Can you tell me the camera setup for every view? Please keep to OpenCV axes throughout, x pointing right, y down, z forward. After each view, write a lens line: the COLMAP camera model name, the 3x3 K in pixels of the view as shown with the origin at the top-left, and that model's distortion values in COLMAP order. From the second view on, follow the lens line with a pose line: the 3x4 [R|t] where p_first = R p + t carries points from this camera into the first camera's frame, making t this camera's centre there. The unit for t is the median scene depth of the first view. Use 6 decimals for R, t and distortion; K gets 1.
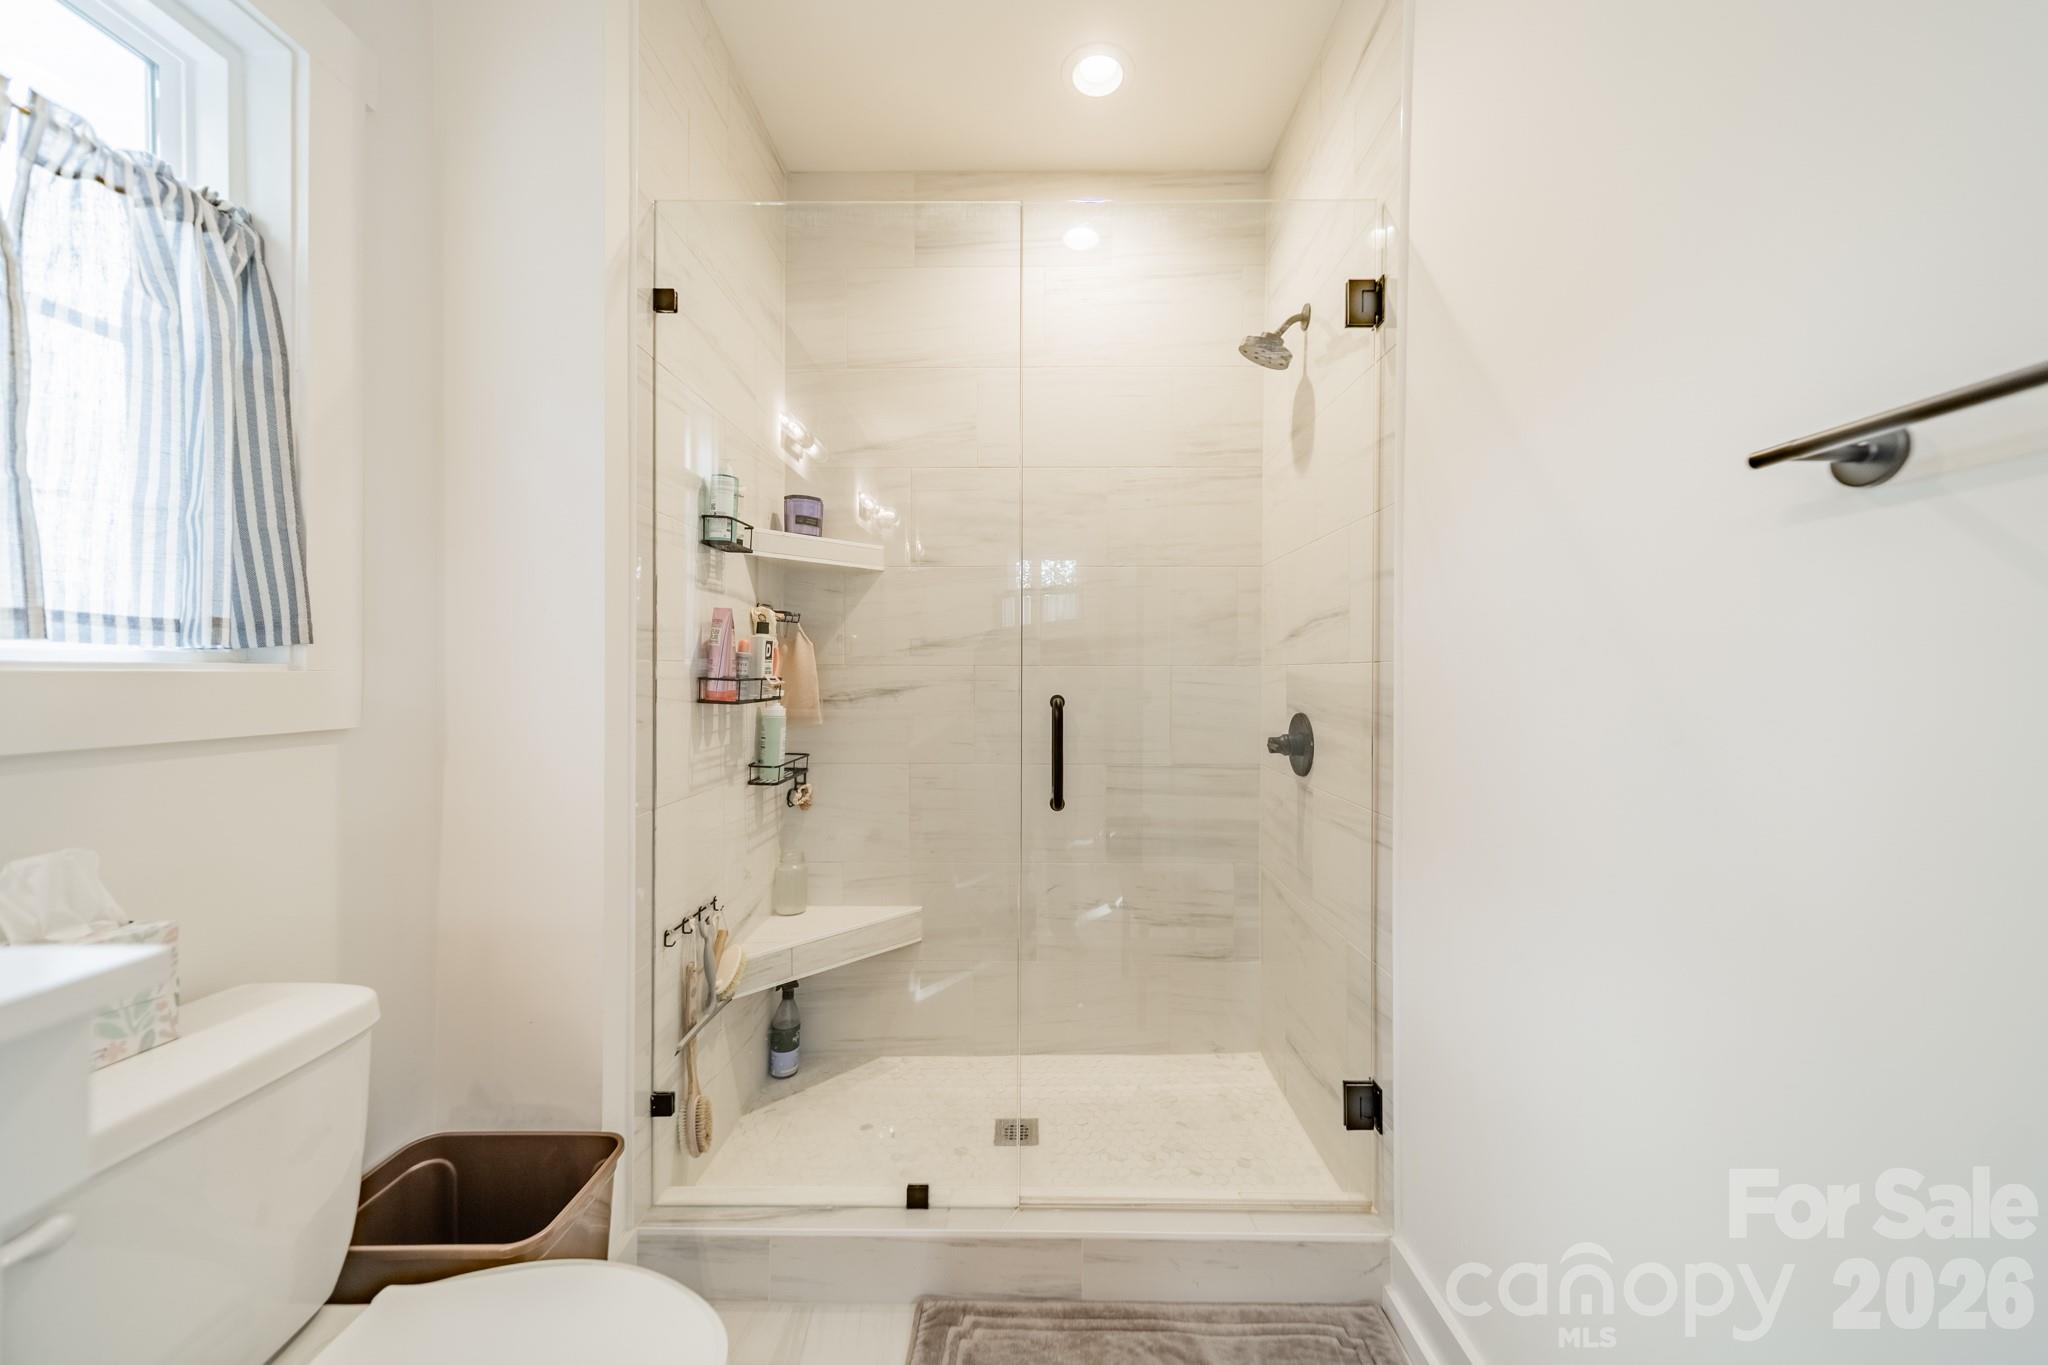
lens RADIAL K [[730.7, 0, 1027.7], [0, 730.7, 675.4], [0, 0, 1]] dist [0.012085, -0.000049]
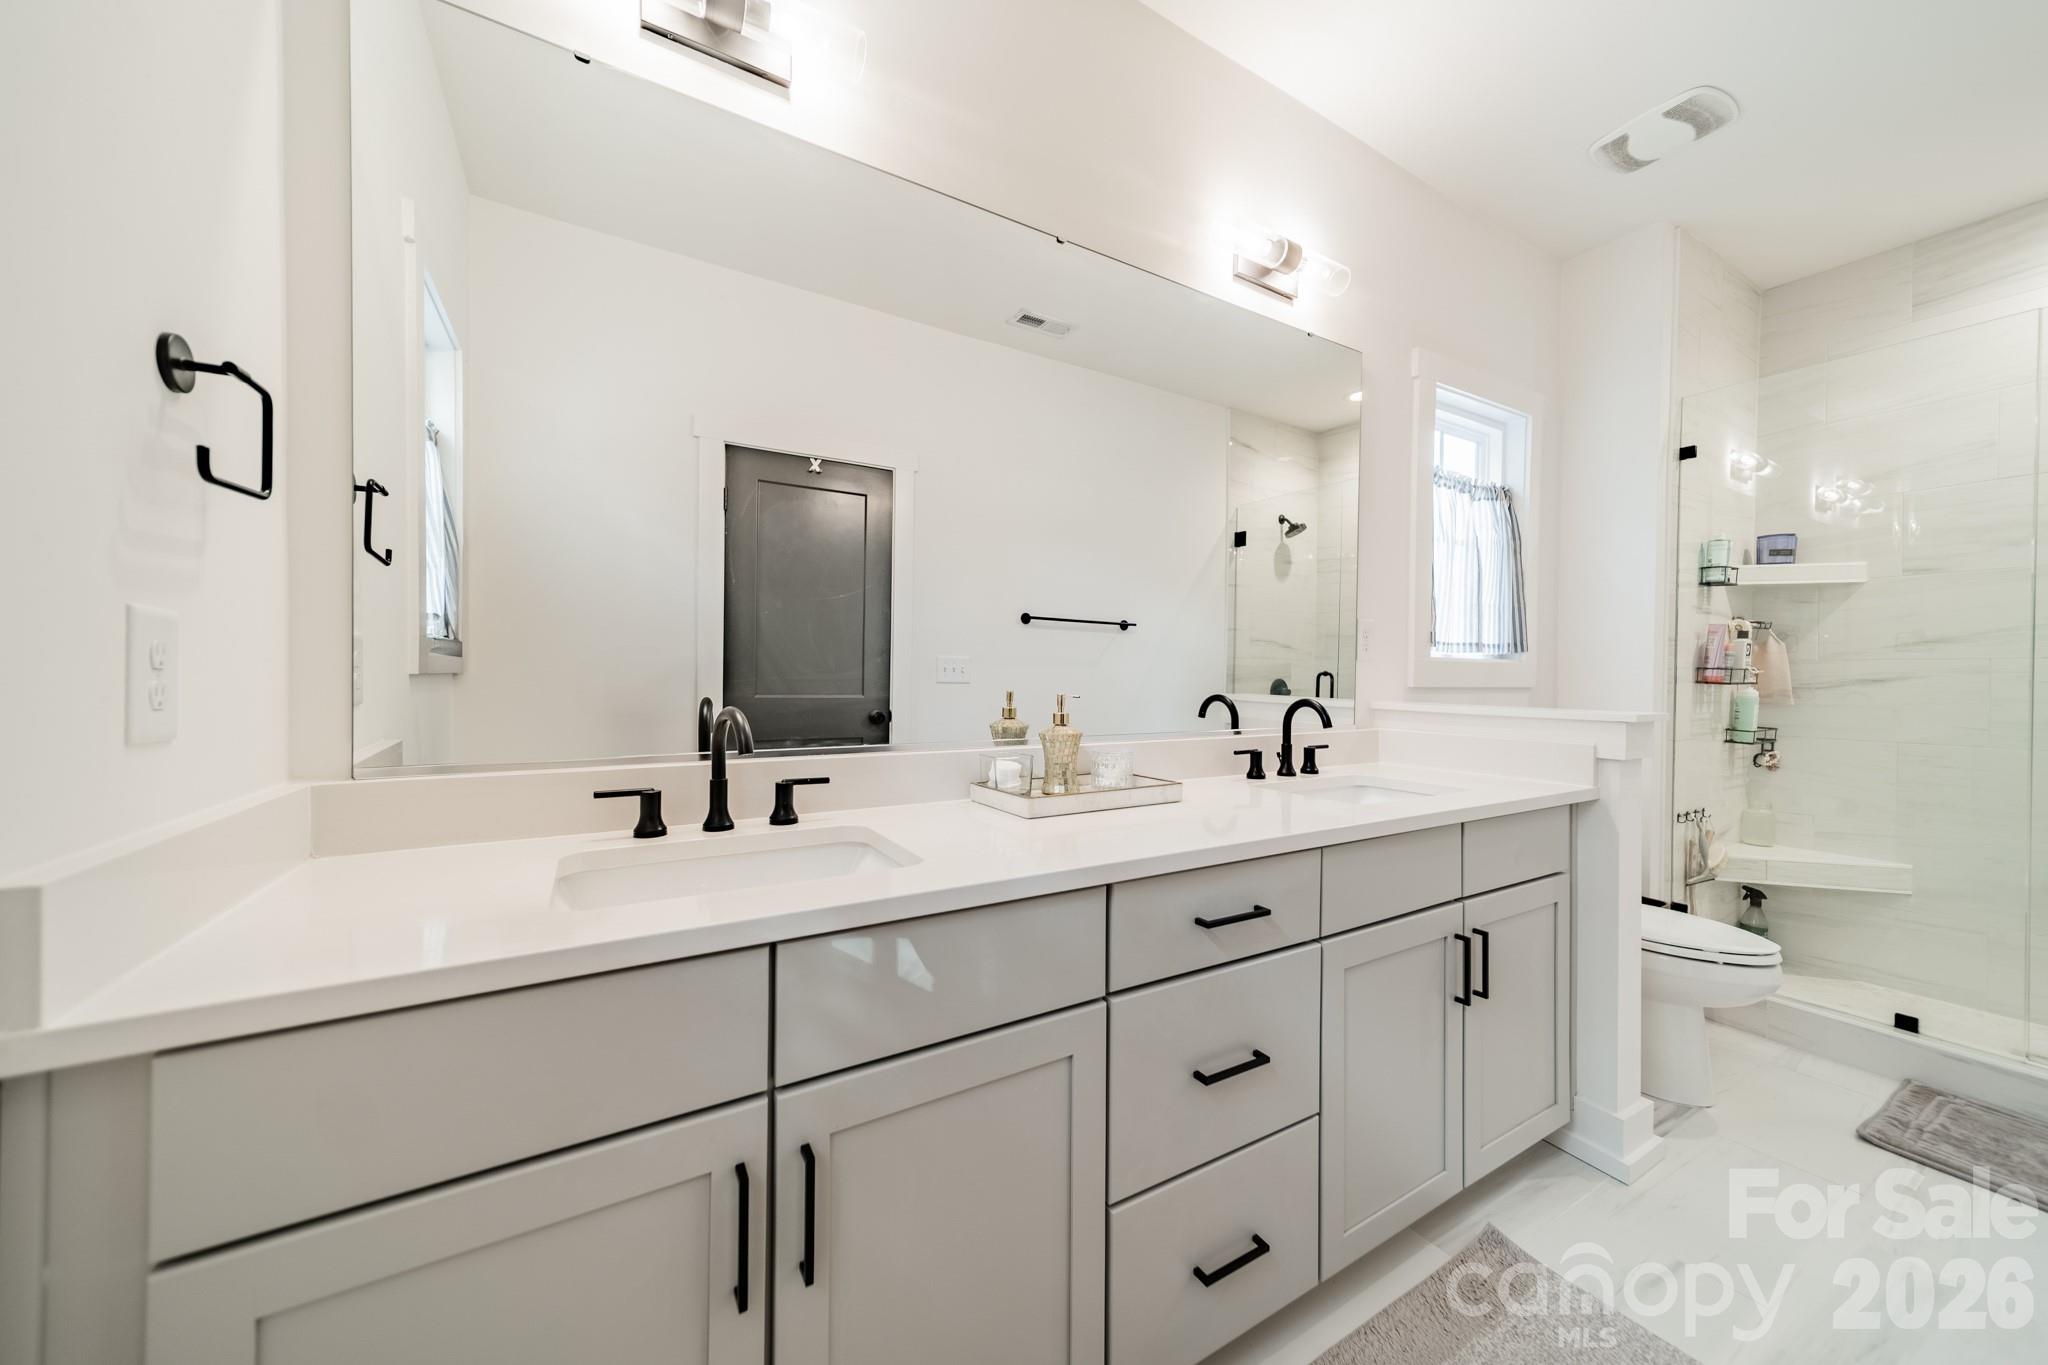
lens RADIAL K [[719.6, 0, 1022.5], [0, 719.6, 676.2], [0, 0, 1]] dist [0.003004, 0.000172]
pose [[0.512345, 0.009228, -0.858730, 0.129892], [-0.011150, 0.999929, 0.004093, 0.026079], [0.858708, 0.007478, 0.512411, -0.906852]]
